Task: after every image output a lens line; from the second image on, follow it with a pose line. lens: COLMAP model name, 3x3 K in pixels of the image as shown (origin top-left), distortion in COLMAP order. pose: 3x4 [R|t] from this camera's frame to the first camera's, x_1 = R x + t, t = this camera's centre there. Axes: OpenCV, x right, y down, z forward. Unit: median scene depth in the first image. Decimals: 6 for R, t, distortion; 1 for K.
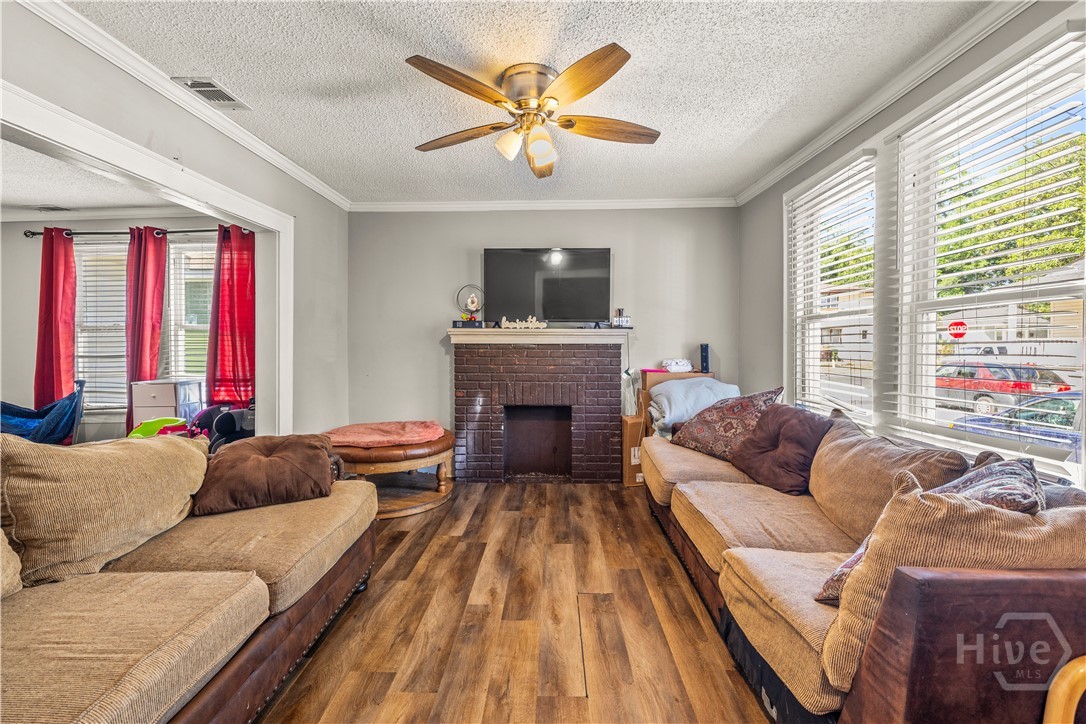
lens RADIAL K [[449.8, 0, 545.0], [0, 449.8, 341.9], [0, 0, 1]] dist [-0.001846, -0.000061]
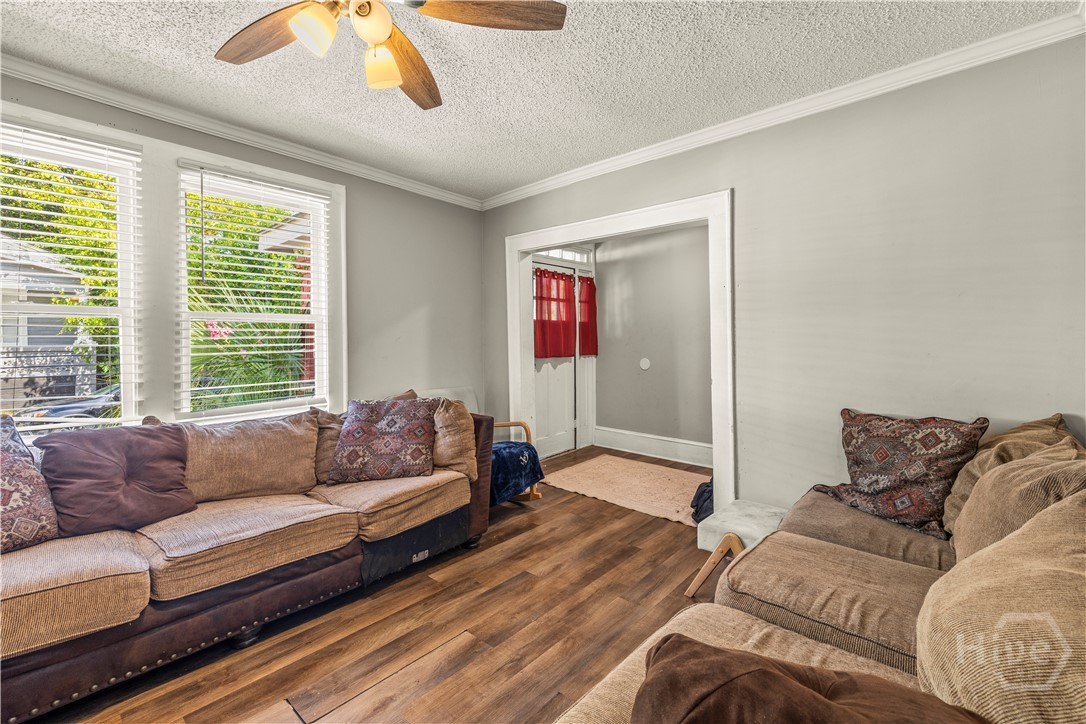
lens RADIAL K [[449.8, 0, 545.2], [0, 449.8, 357.0], [0, 0, 1]] dist [-0.001846, -0.000061]
pose [[-0.750841, -0.015572, 0.660299, -0.801874], [0.004048, 0.999595, 0.028177, 0.004650], [-0.660470, 0.023830, -0.750474, 1.623482]]
